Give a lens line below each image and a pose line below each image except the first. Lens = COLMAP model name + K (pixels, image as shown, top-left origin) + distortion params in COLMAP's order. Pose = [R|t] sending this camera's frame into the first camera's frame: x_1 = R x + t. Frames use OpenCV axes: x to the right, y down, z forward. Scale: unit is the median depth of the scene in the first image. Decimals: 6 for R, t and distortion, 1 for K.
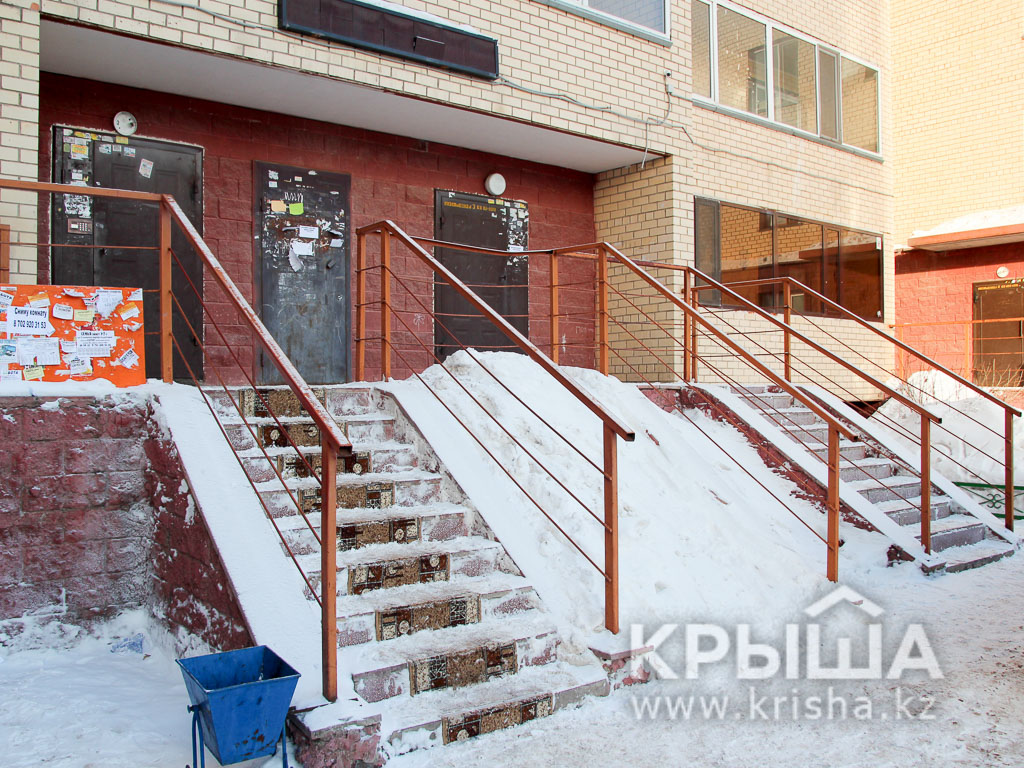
lens RADIAL K [[968.6, 0, 511.7], [0, 968.6, 380.5], [0, 0, 1]] dist [-0.010584, 0.000000]
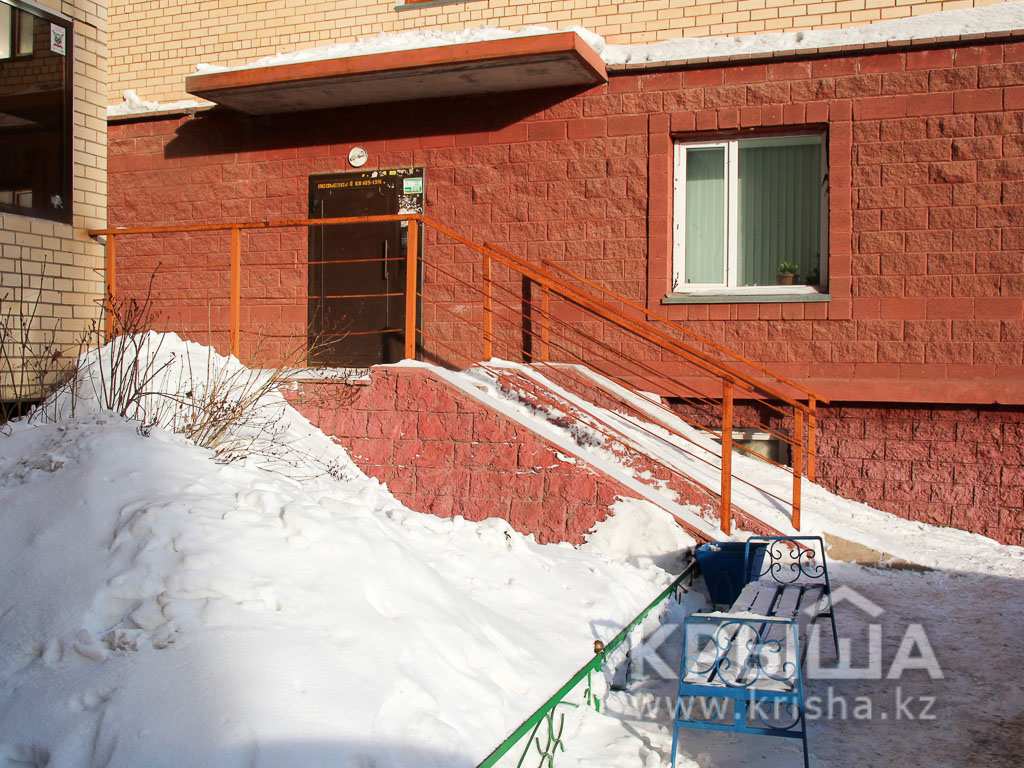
lens RADIAL K [[1131.1, 0, 511.7], [0, 1131.1, 382.6], [0, 0, 1]] dist [0.001151, 0.000000]
pose [[0.875237, -0.002513, 0.483688, 0.268480], [-0.007867, 0.999780, 0.019430, 0.001004], [-0.483631, -0.020811, 0.875025, 0.389299]]
